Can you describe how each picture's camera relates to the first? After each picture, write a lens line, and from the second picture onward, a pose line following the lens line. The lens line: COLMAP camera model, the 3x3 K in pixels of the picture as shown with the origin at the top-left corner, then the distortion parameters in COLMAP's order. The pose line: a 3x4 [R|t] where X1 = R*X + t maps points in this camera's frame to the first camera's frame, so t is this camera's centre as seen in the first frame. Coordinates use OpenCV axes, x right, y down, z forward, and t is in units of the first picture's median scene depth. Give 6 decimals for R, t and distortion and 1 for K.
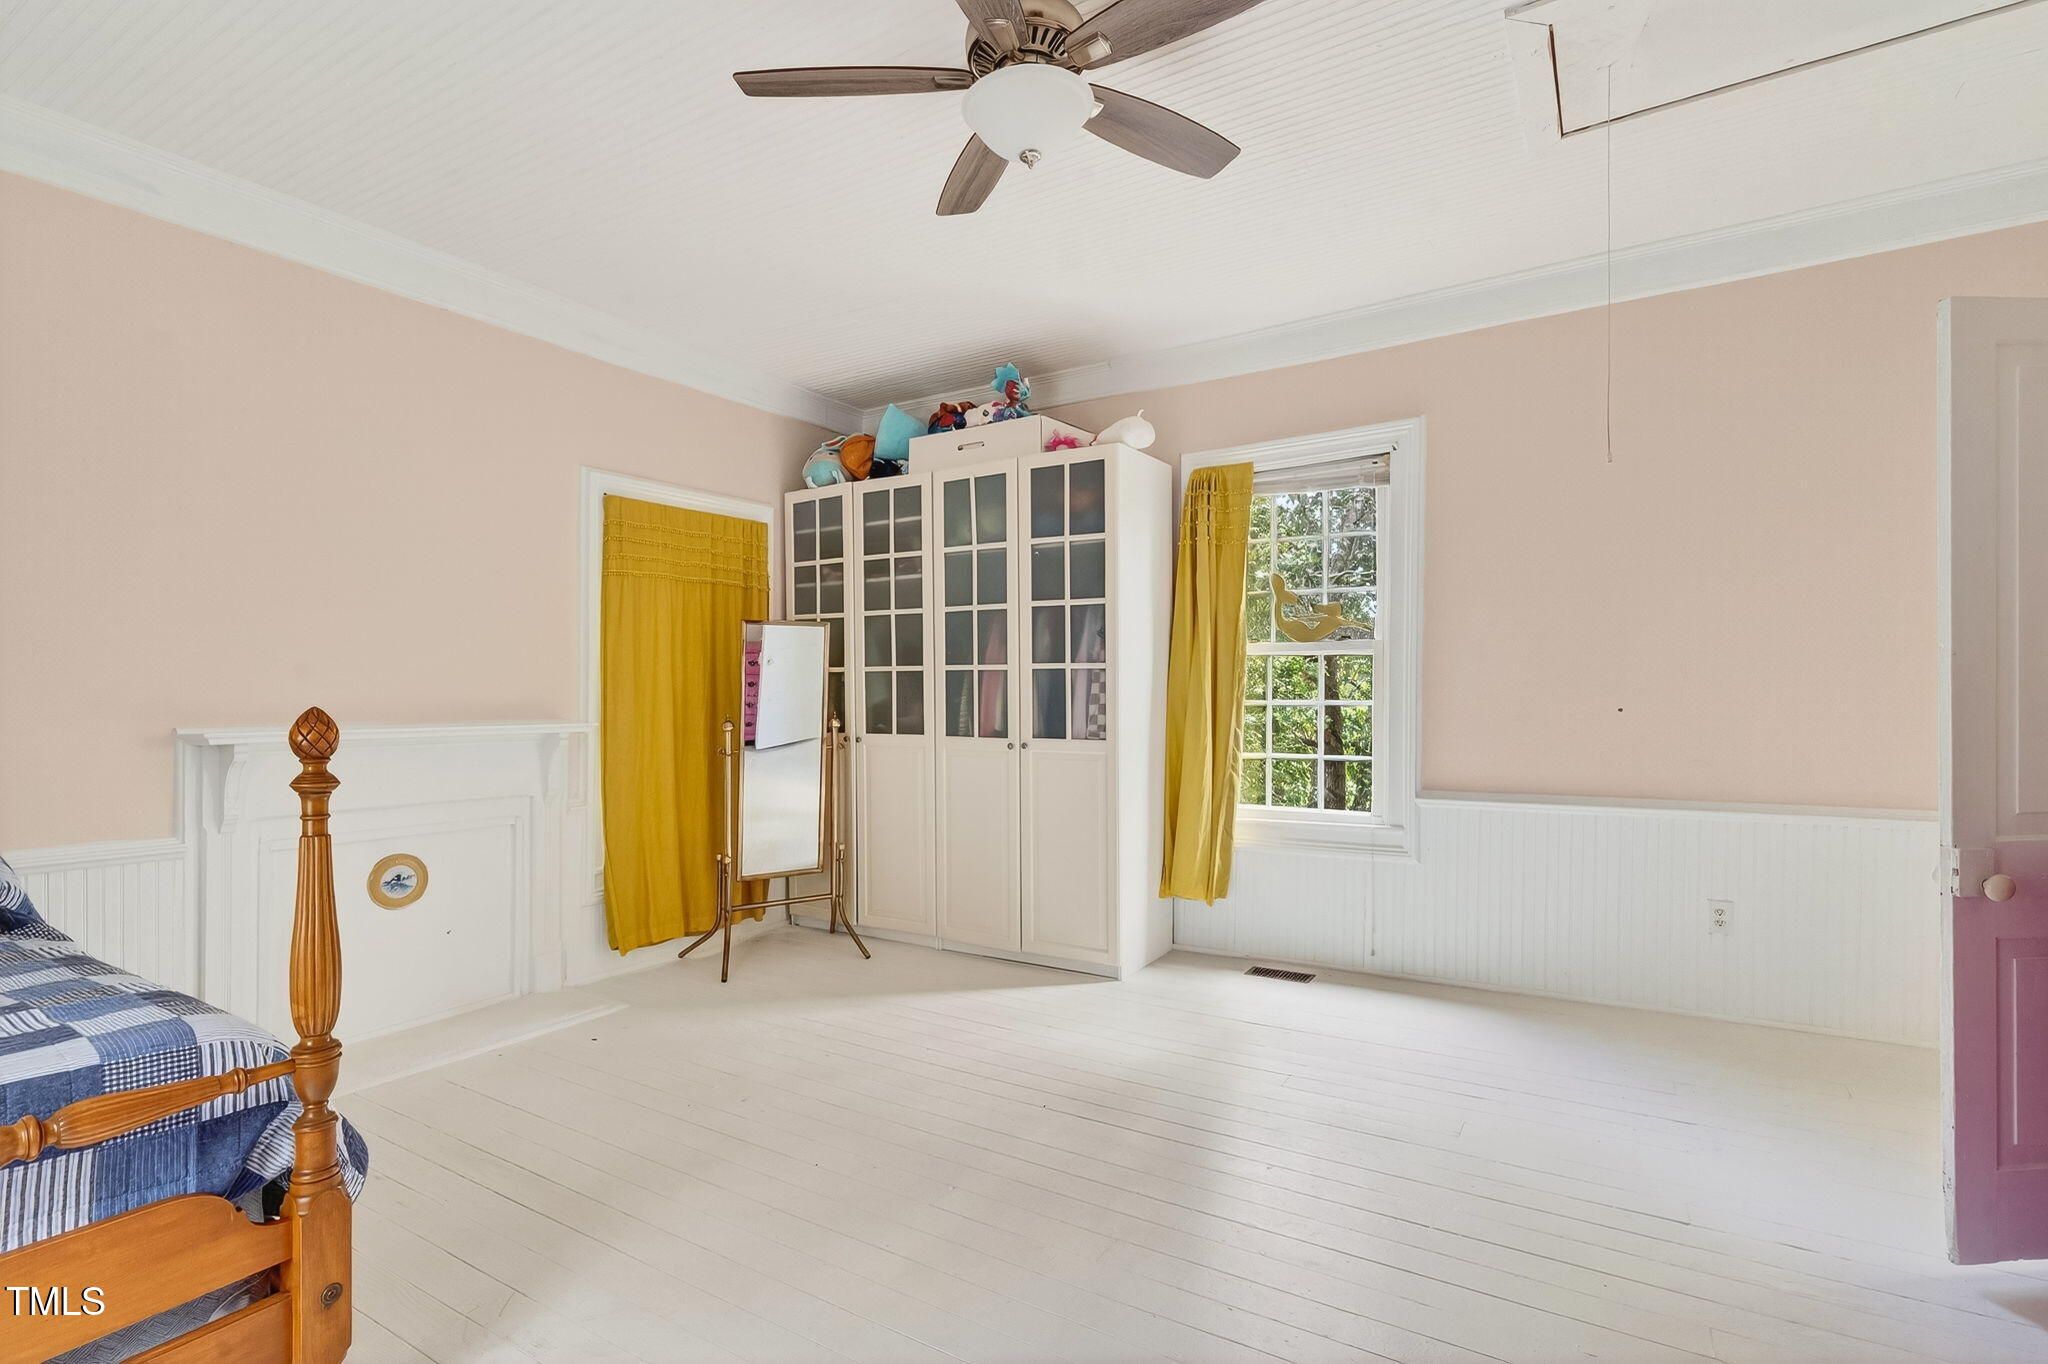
lens RADIAL K [[991.0, 0, 1018.3], [0, 991.0, 681.1], [0, 0, 1]] dist [0.008867, -0.001225]
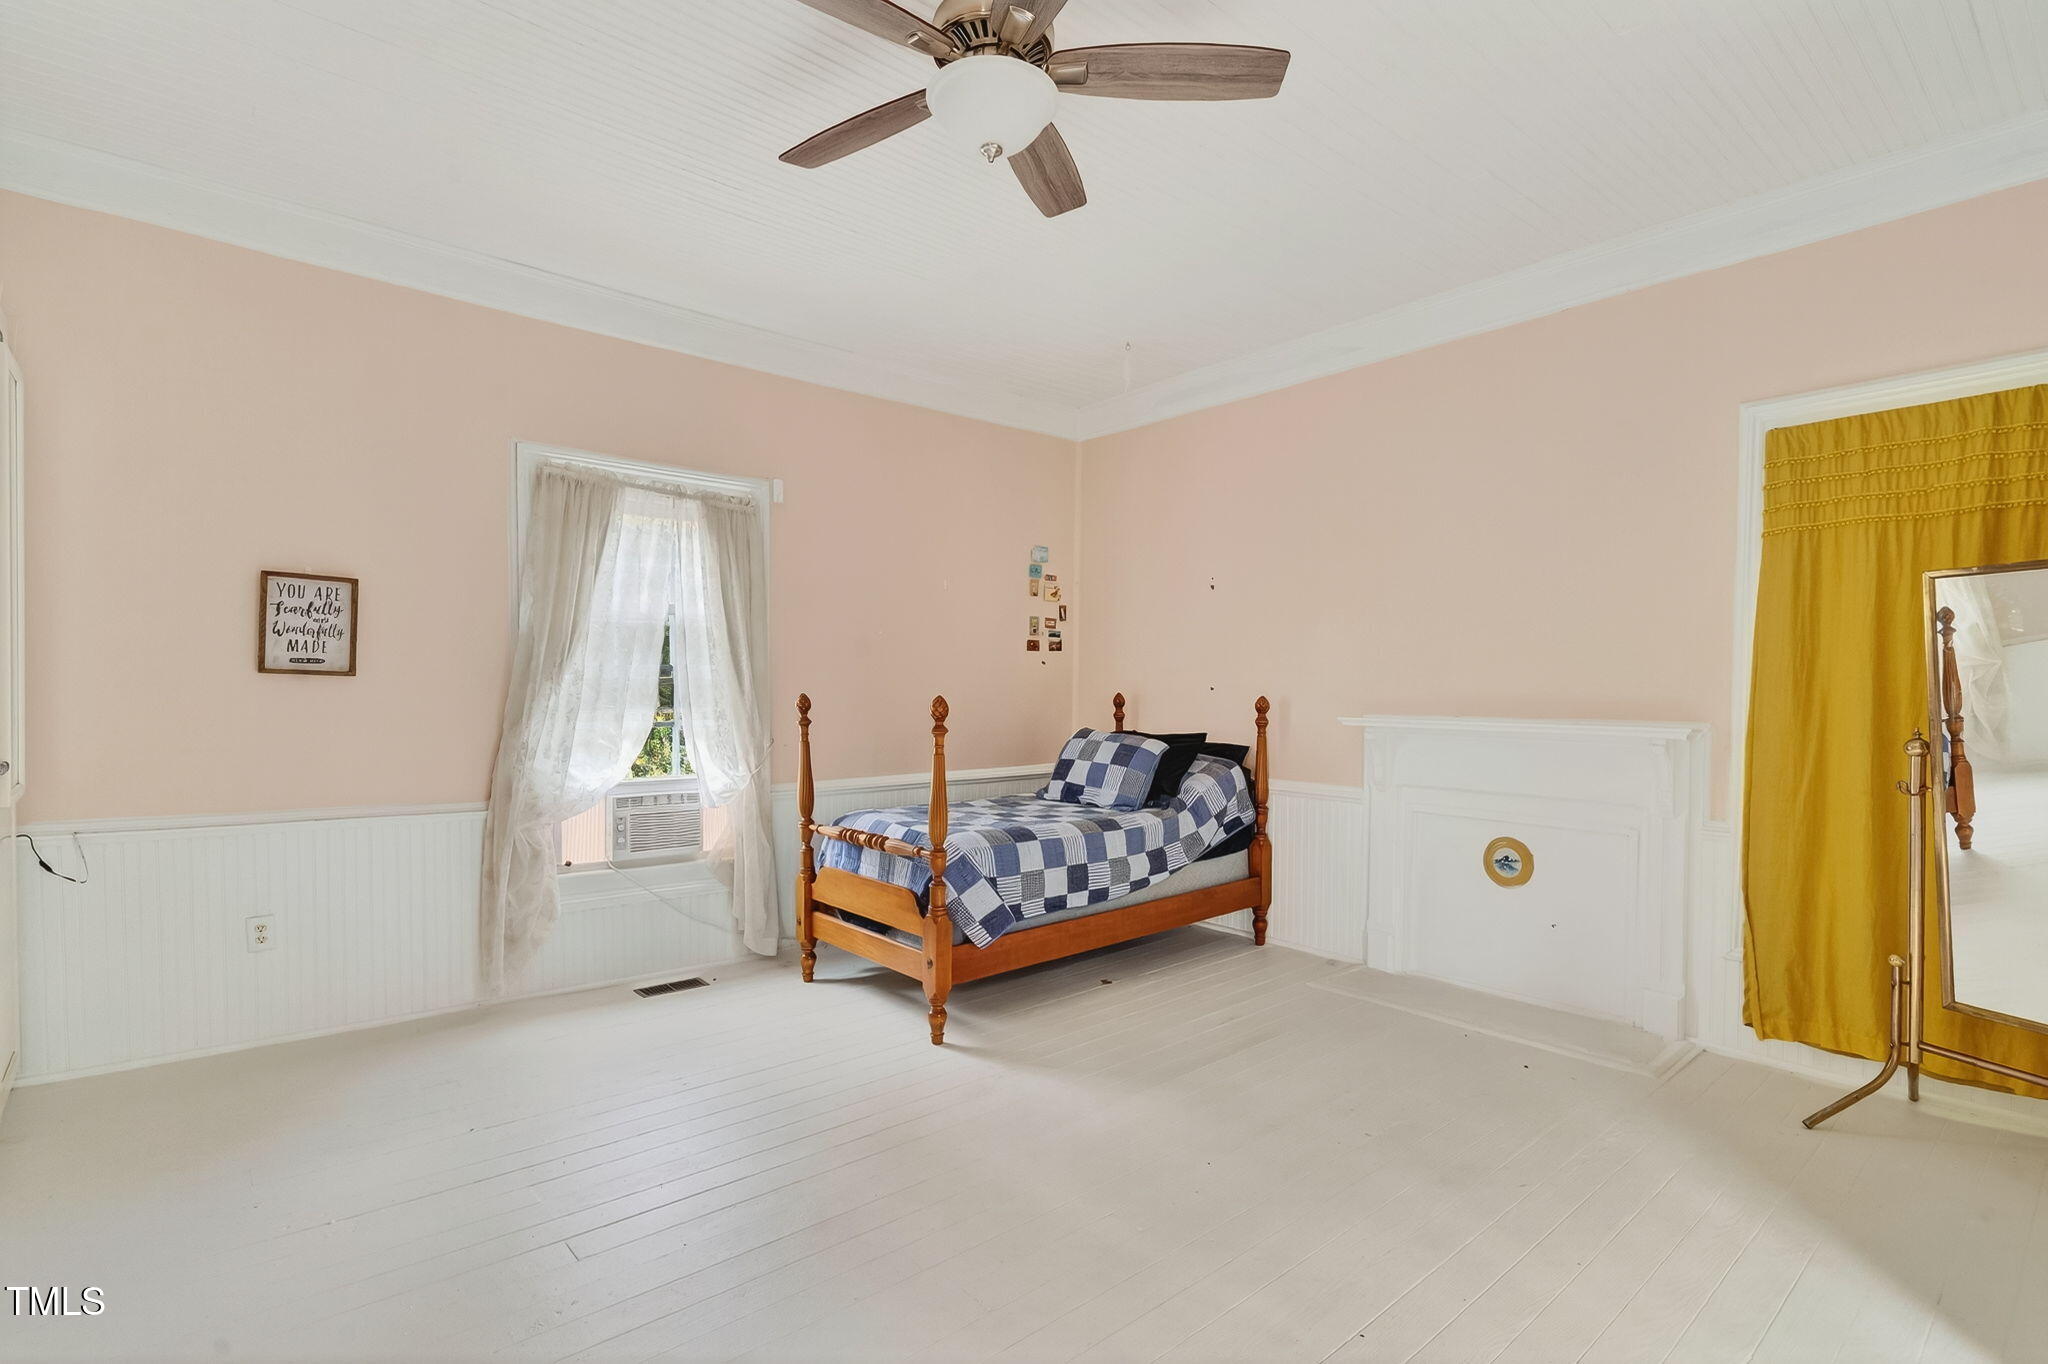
lens RADIAL K [[991.0, 0, 1013.3], [0, 991.0, 687.7], [0, 0, 1]] dist [0.008867, -0.001225]
pose [[-0.318606, -0.000449, -0.947887, 0.589386], [0.008795, 0.999955, -0.003430, 0.007400], [0.947847, -0.009429, -0.318588, 0.830487]]
